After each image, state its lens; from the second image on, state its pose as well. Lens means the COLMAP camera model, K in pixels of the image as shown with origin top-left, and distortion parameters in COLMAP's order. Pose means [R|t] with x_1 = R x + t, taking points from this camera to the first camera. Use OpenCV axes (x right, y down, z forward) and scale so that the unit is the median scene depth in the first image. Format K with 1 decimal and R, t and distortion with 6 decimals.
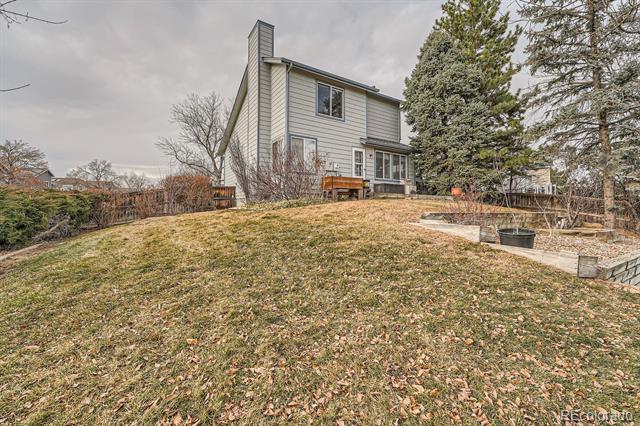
lens RADIAL K [[265.4, 0, 315.2], [0, 265.4, 199.6], [0, 0, 1]] dist [0.000109, -0.000068]
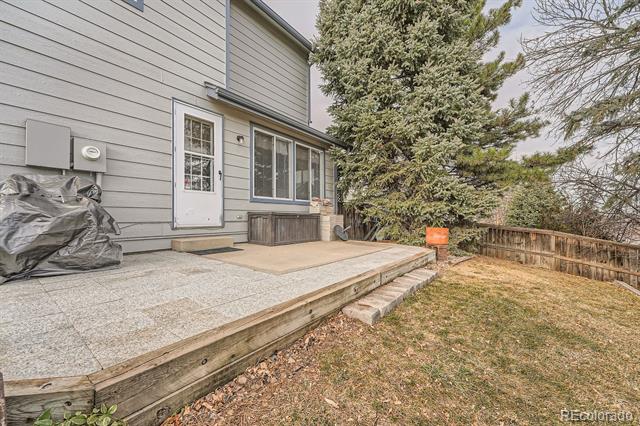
lens RADIAL K [[265.4, 0, 318.1], [0, 265.4, 215.1], [0, 0, 1]] dist [0.000109, -0.000068]
pose [[0.935647, 0.002926, 0.352926, 0.176853], [-0.010879, 0.999730, 0.020553, -0.062449], [-0.352770, -0.023070, 0.935426, 0.584828]]
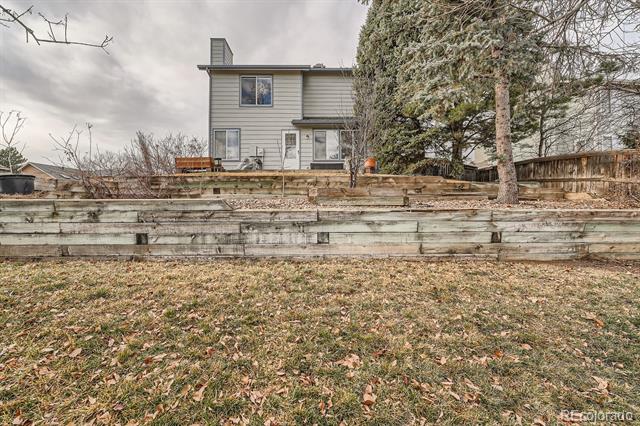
lens RADIAL K [[265.4, 0, 319.4], [0, 265.4, 213.0], [0, 0, 1]] dist [0.000109, -0.000068]
pose [[0.843225, -0.007906, -0.537503, 0.744912], [0.019685, 0.999675, 0.016179, 0.094506], [0.537200, -0.024223, 0.843107, 0.201028]]
